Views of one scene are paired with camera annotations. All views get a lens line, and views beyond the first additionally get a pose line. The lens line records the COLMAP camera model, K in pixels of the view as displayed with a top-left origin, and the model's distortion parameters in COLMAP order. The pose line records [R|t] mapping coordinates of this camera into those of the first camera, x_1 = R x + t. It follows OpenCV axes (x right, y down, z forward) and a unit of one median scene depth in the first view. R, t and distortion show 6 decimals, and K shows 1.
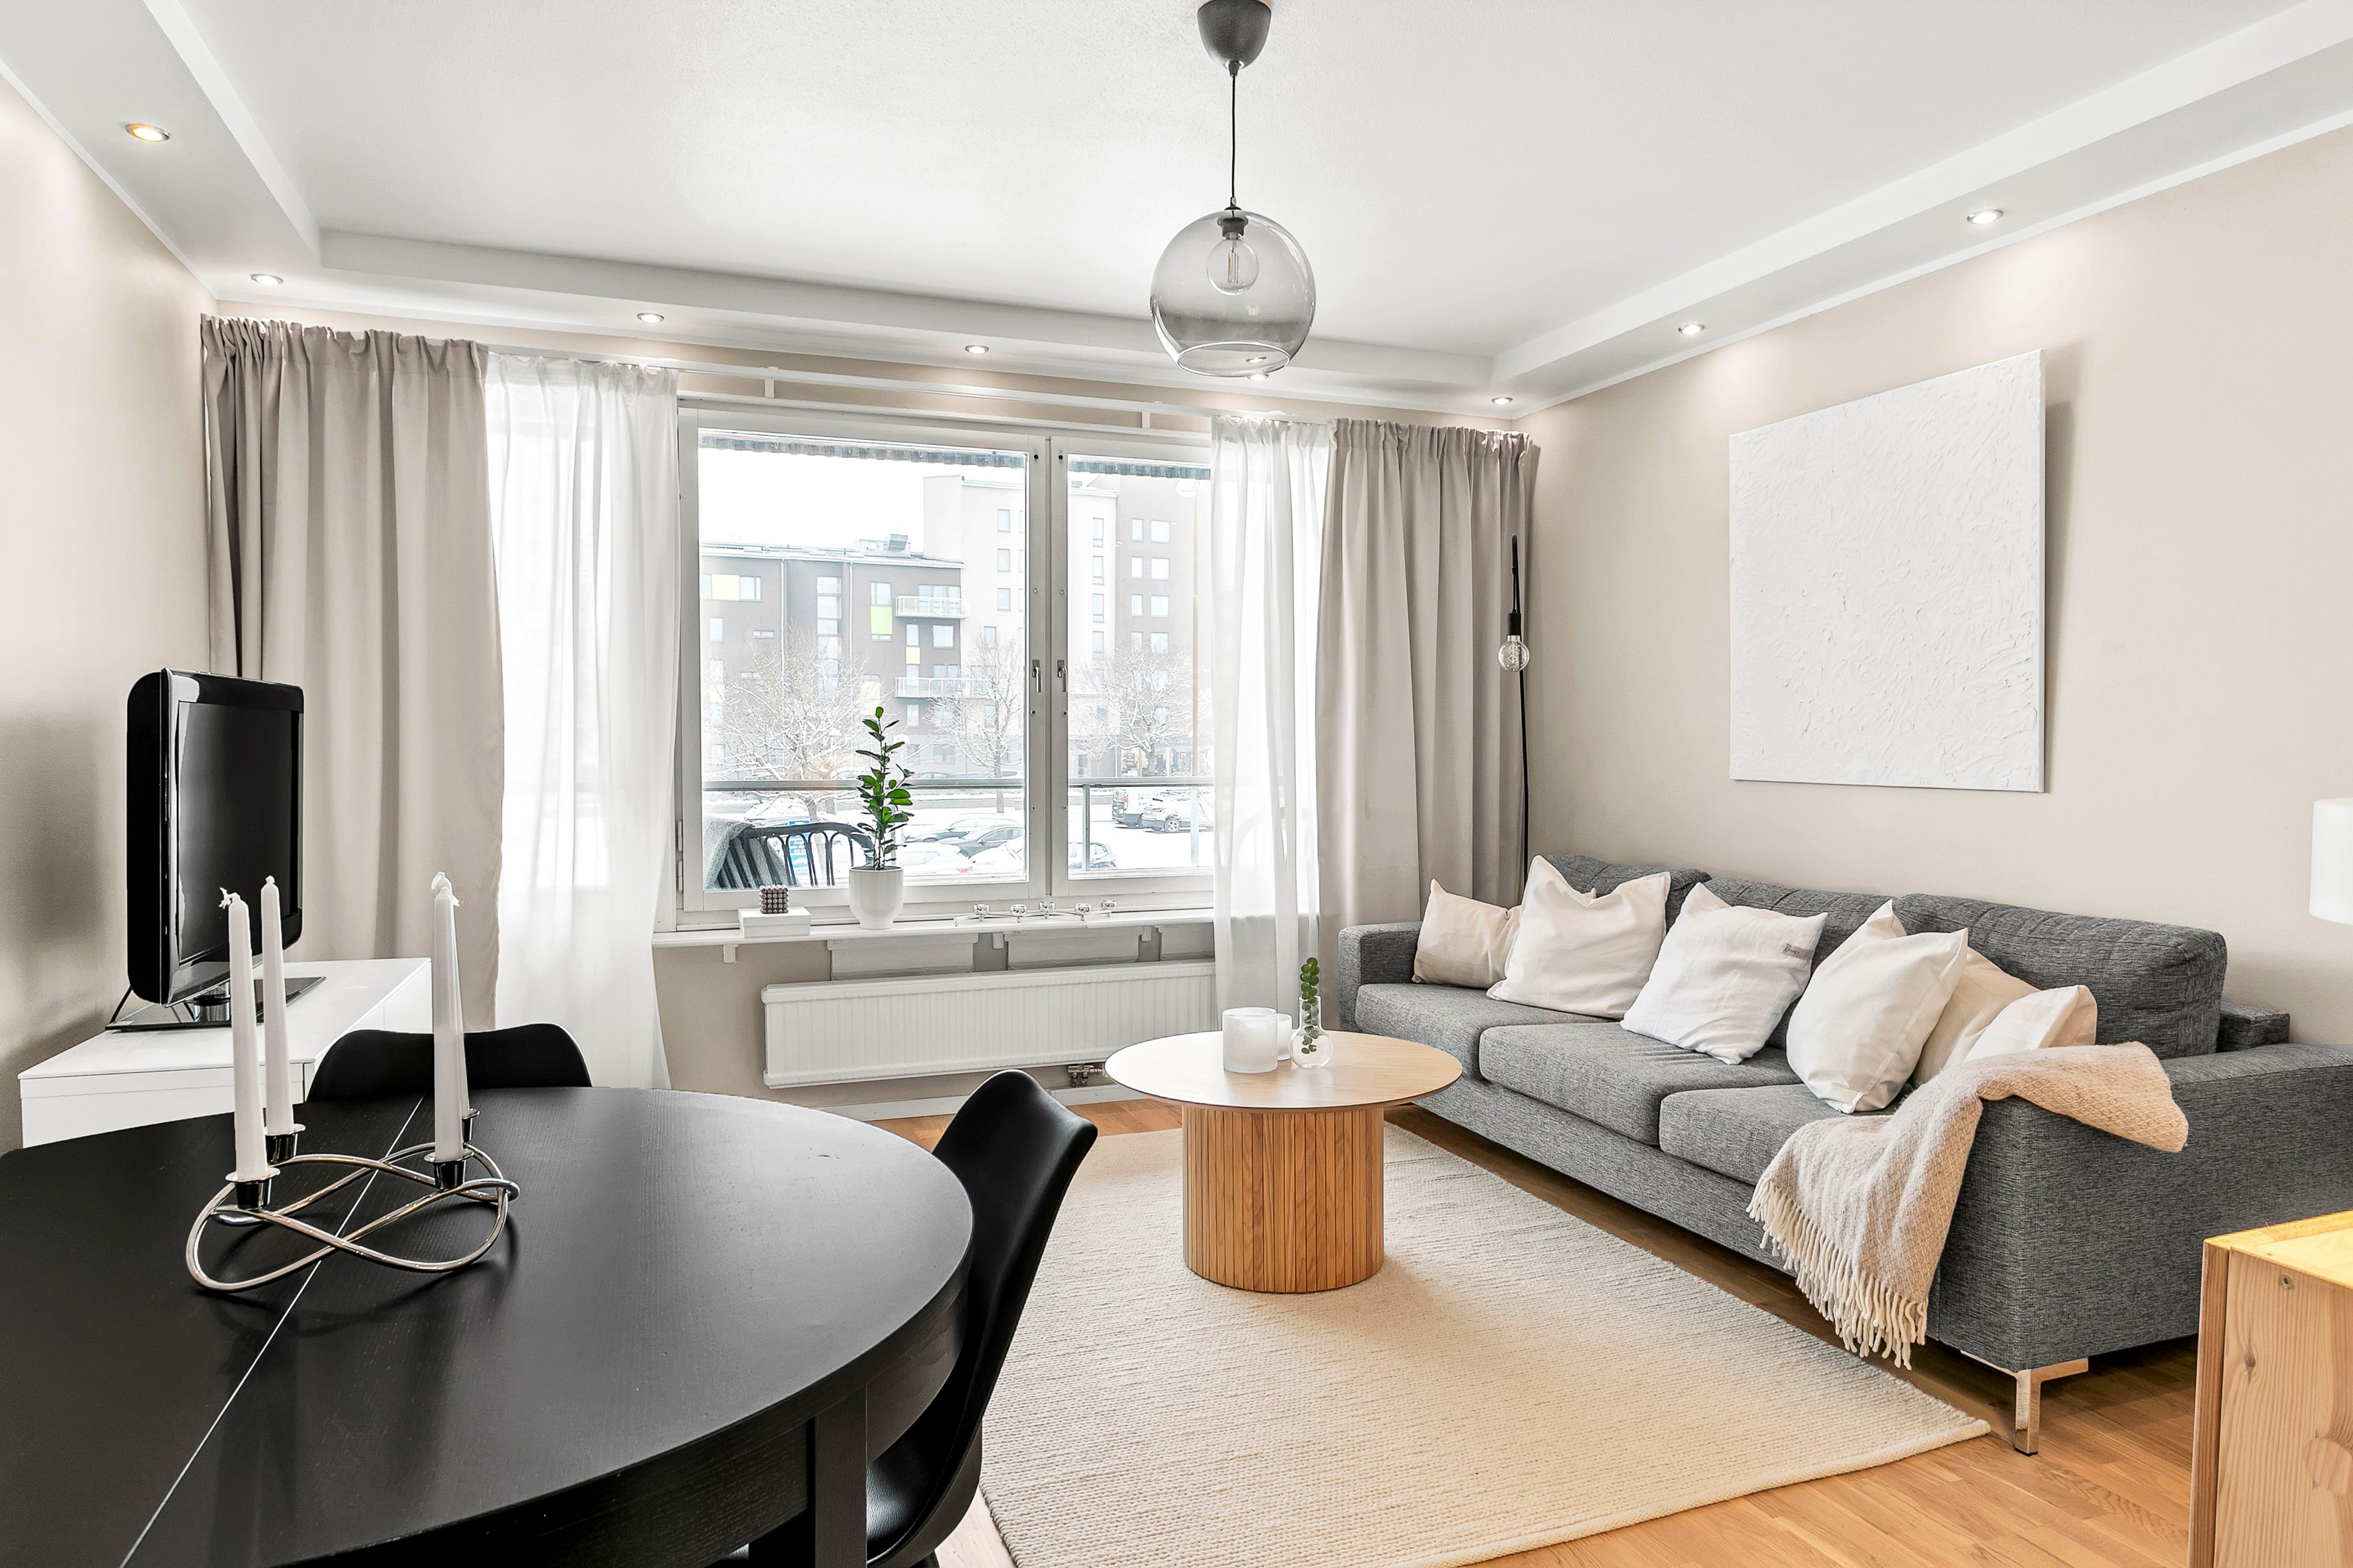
lens RADIAL K [[1459.0, 0, 1169.3], [0, 1459.0, 794.1], [0, 0, 1]] dist [0.000185, 0.000397]
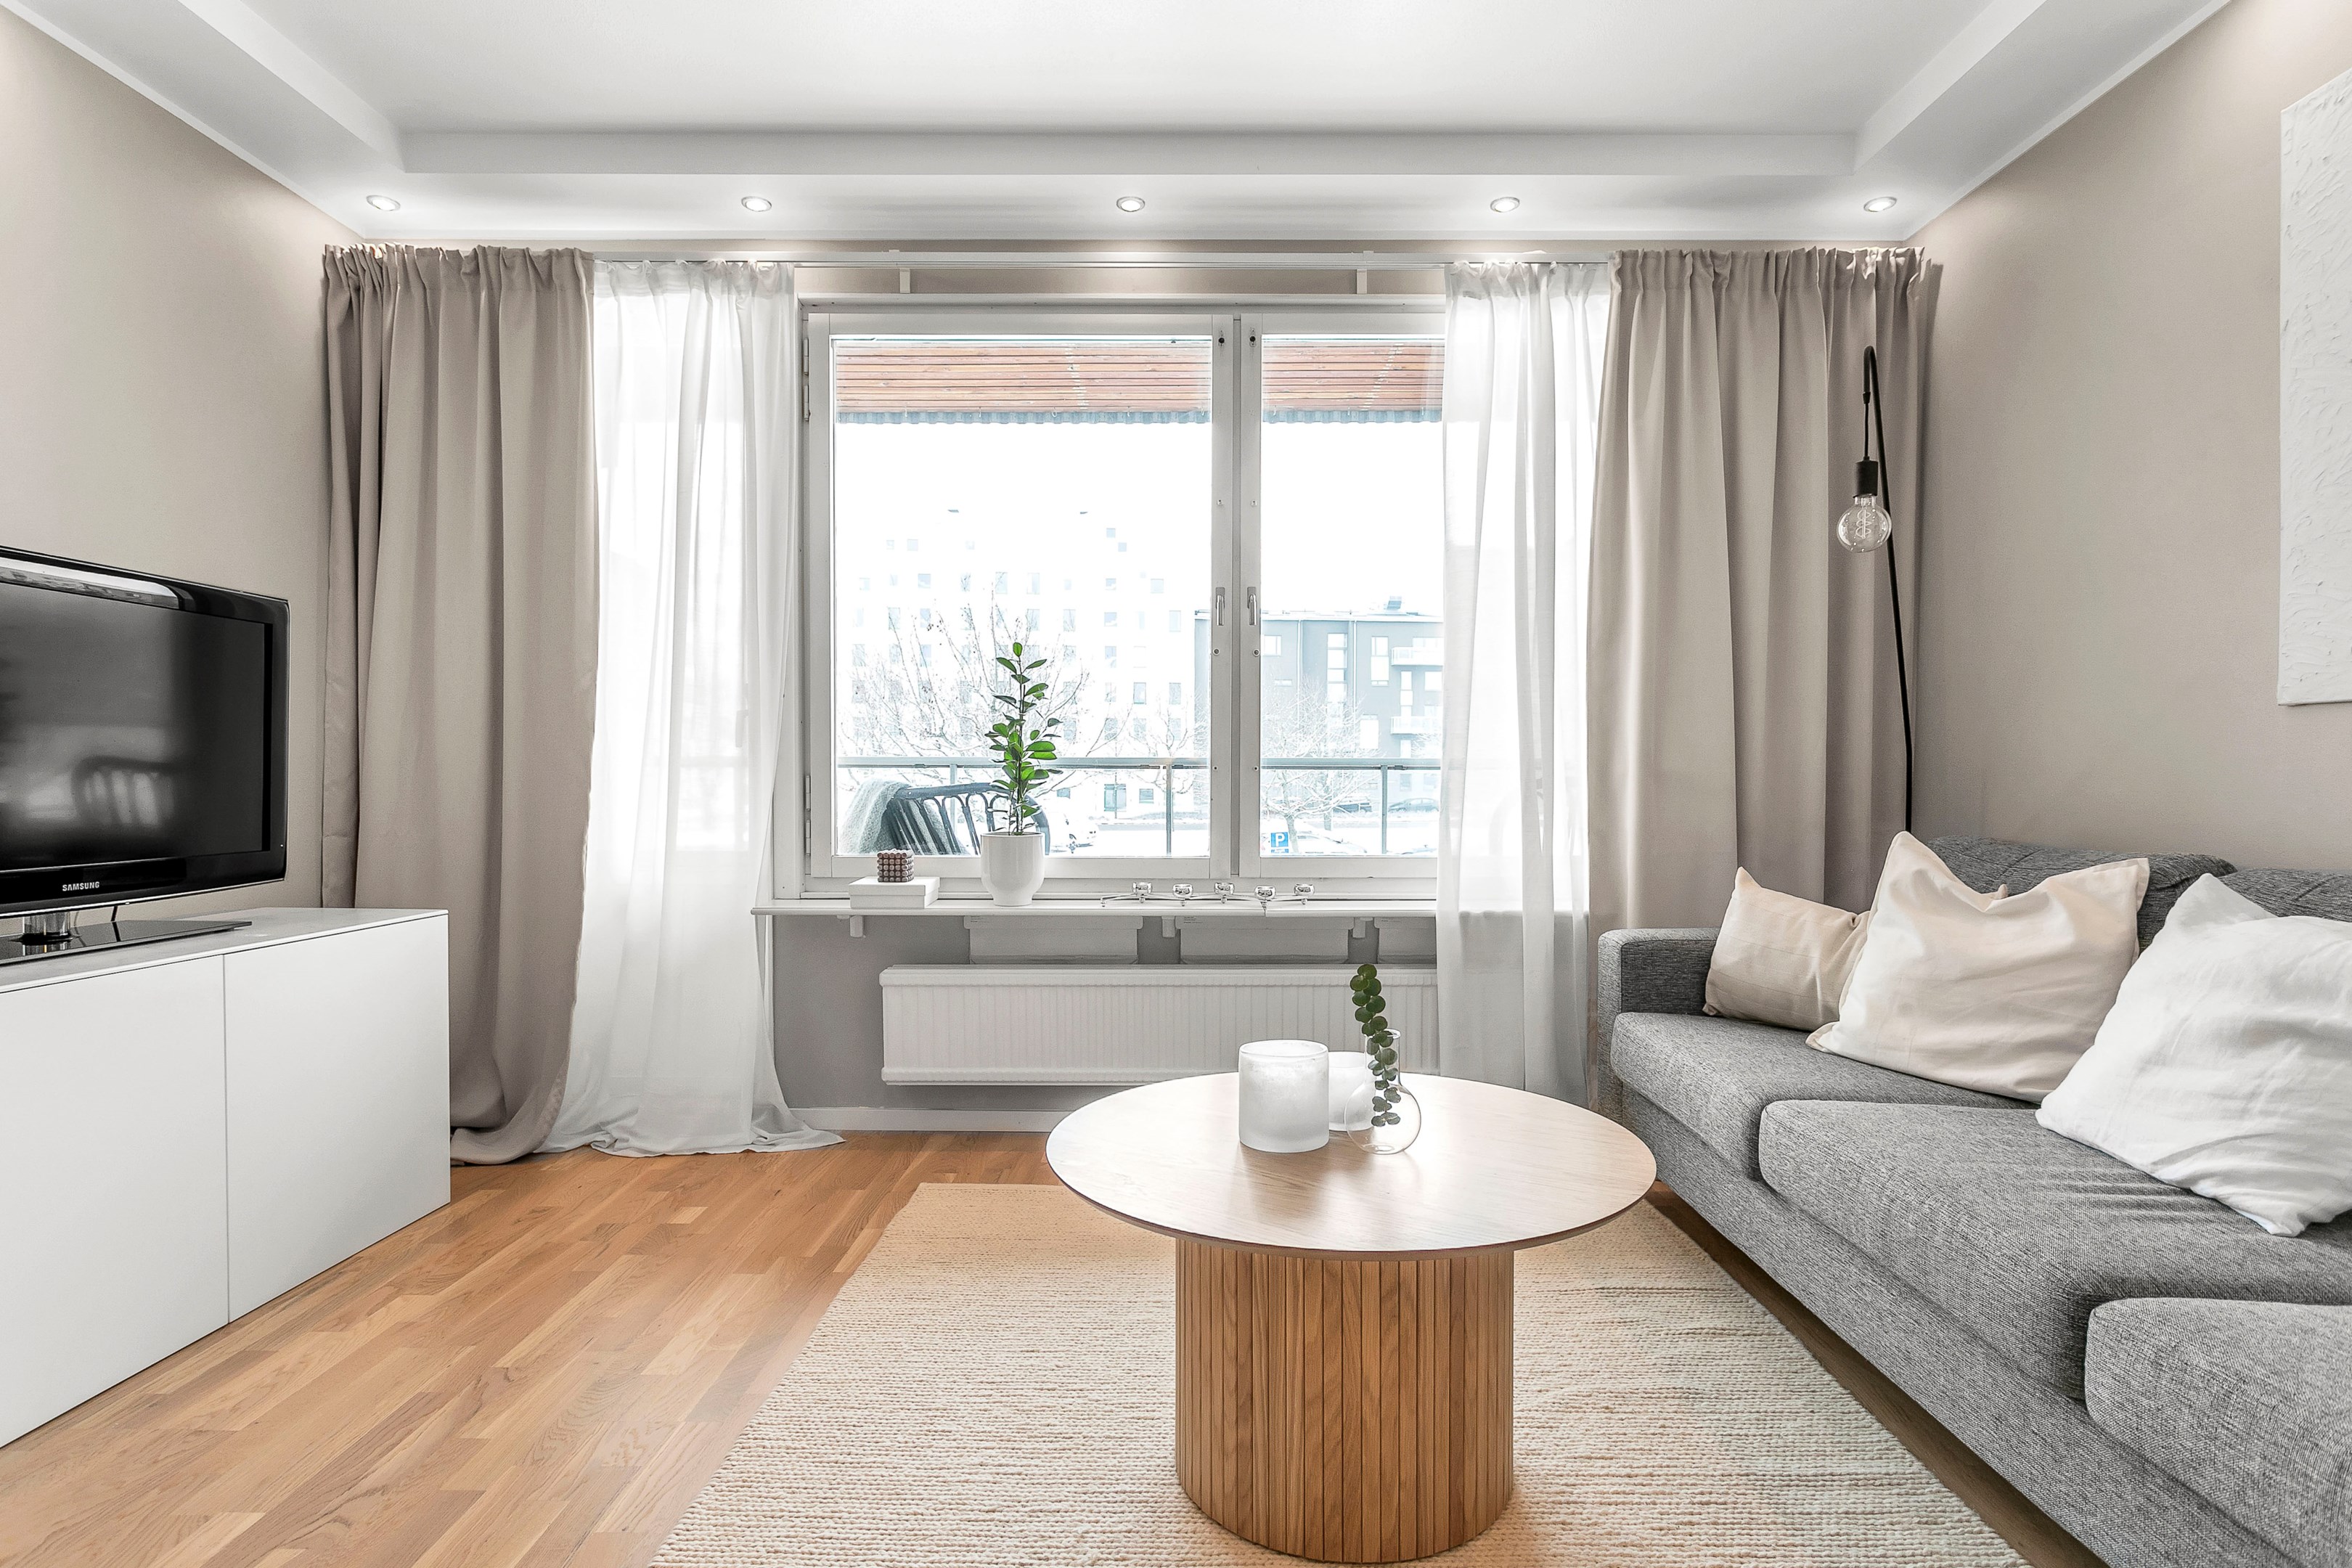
lens RADIAL K [[1226.2, 0, 1178.9], [0, 1226.2, 799.8], [0, 0, 1]] dist [-0.000952, 0.003203]
pose [[0.933910, 0.009061, -0.357392, 0.147896], [-0.014548, 0.999814, -0.012669, 0.039850], [0.357211, 0.017031, 0.933868, 0.381275]]
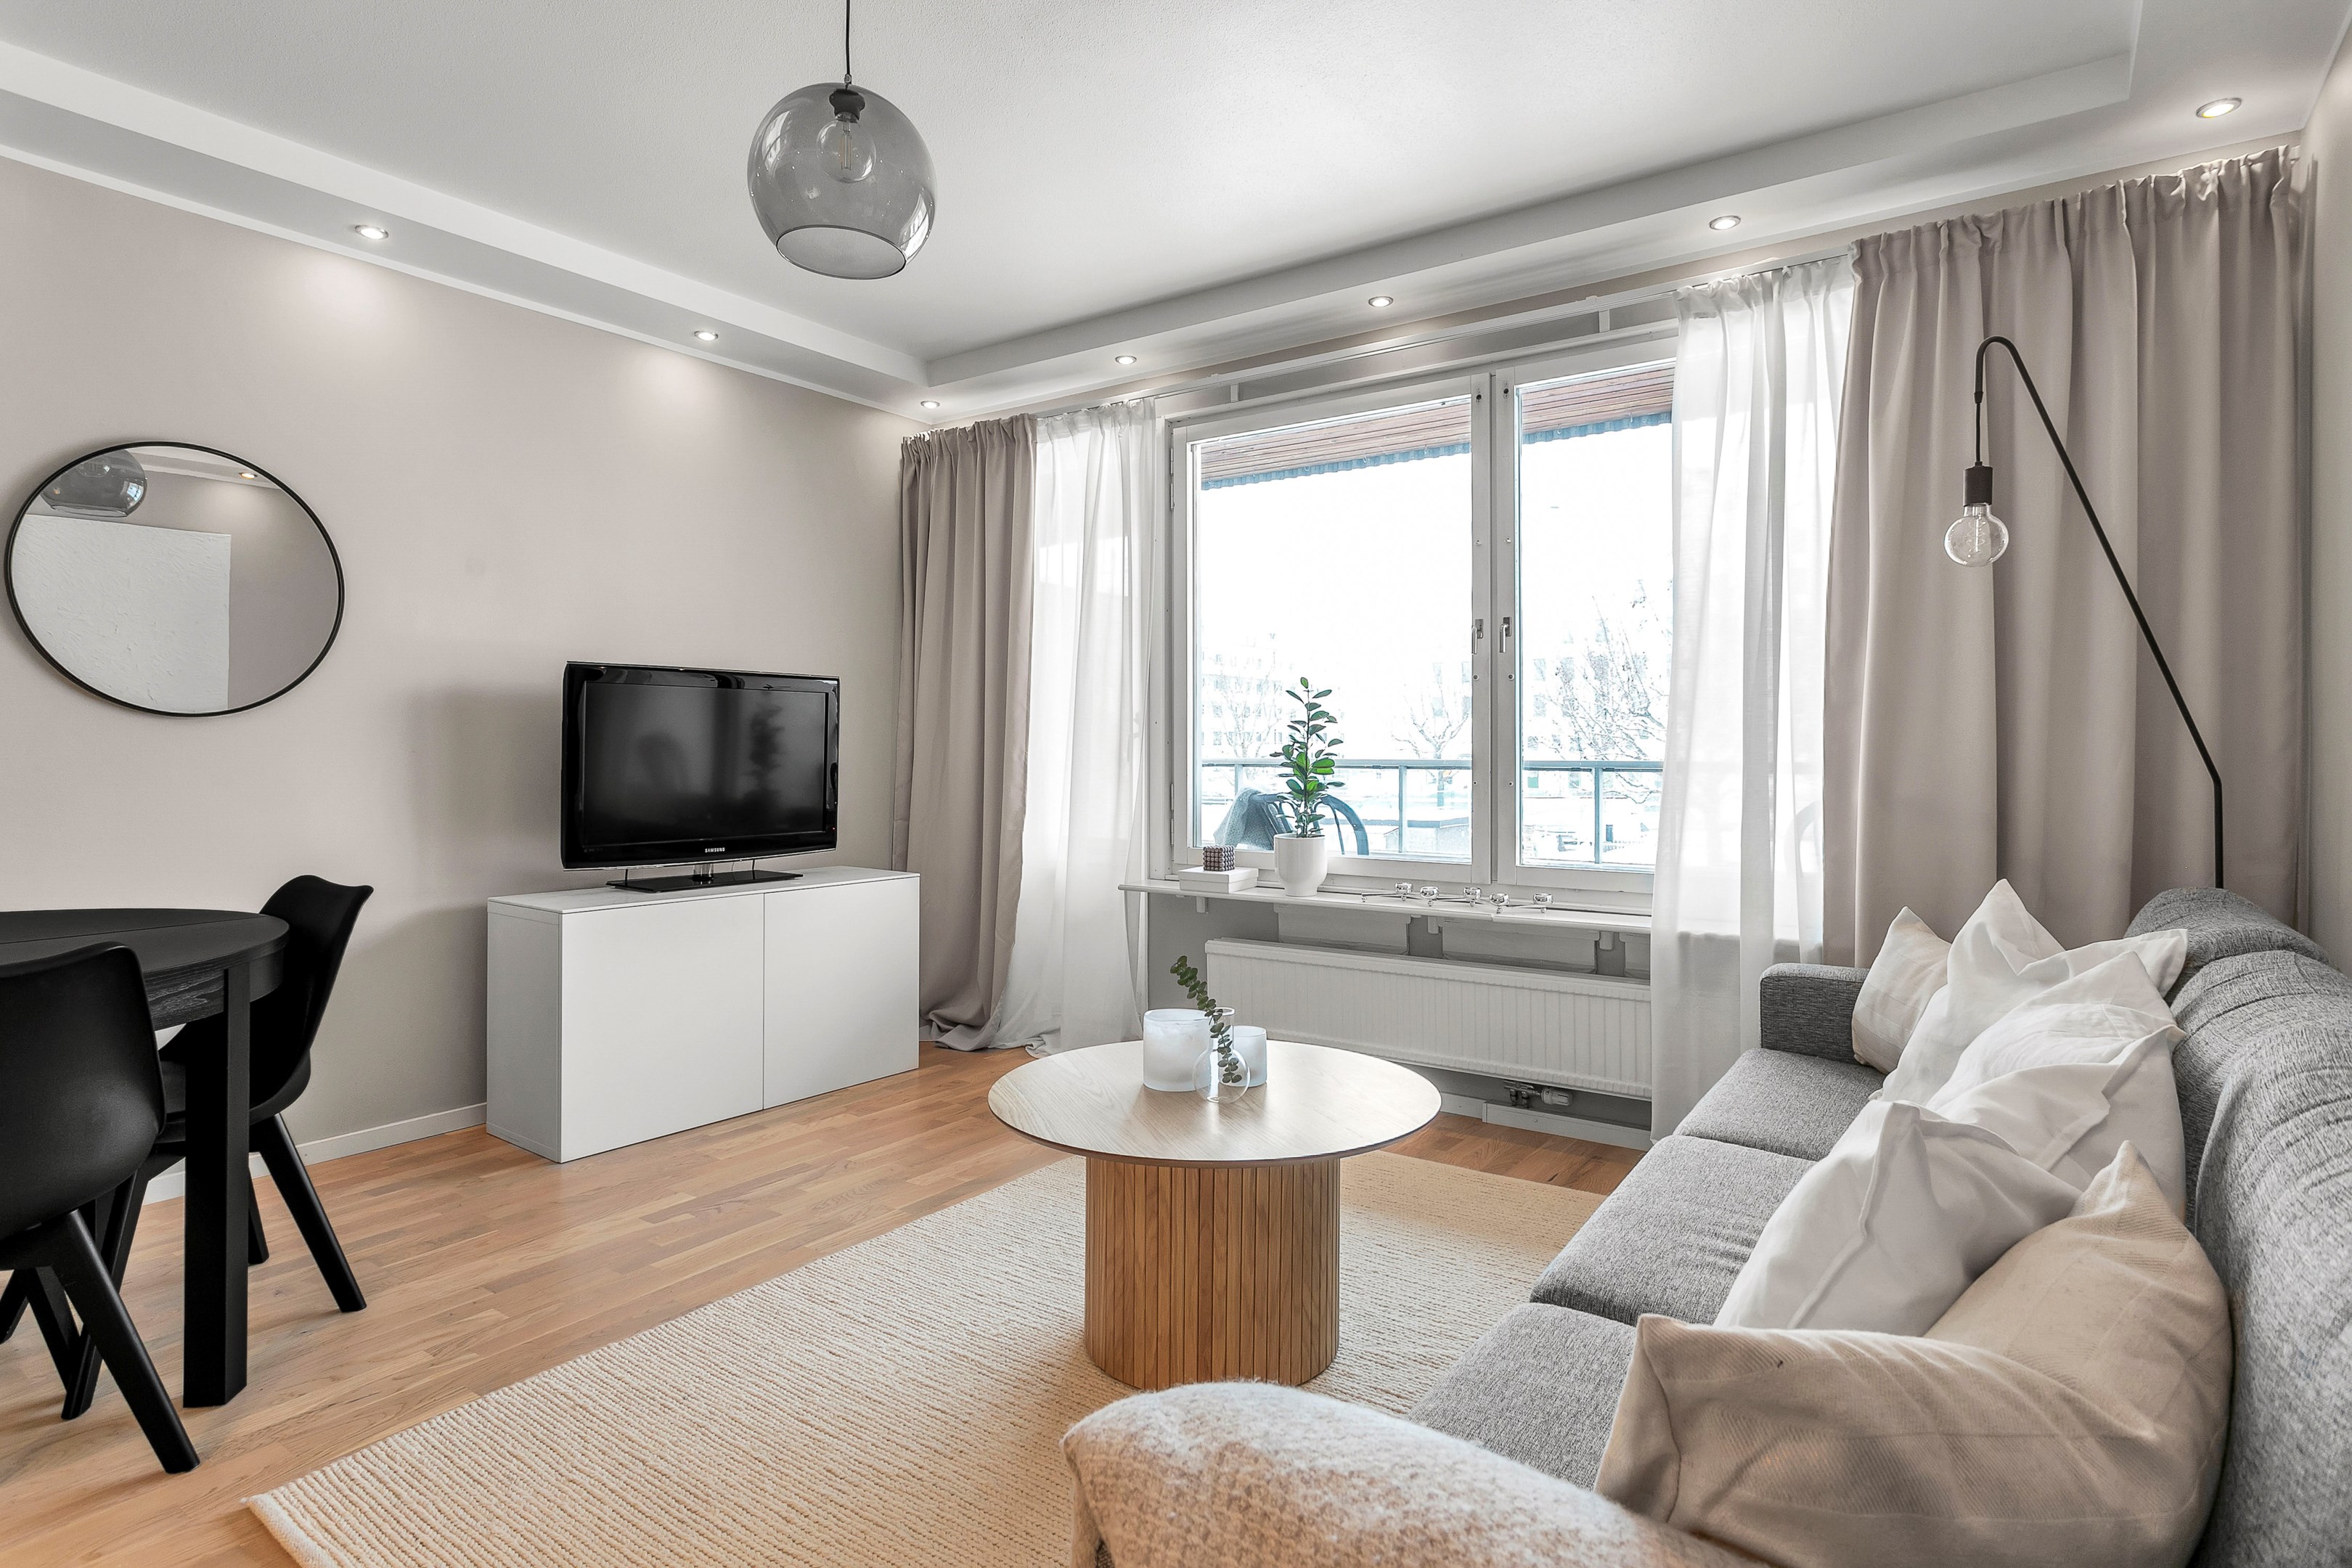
lens RADIAL K [[1231.5, 0, 1173.5], [0, 1231.5, 742.3], [0, 0, 1]] dist [0.000680, 0.002431]
pose [[0.560205, -0.004651, -0.828341, 0.476295], [-0.029746, 0.999226, -0.025727, 0.010505], [0.827819, 0.039052, 0.559634, 0.457465]]
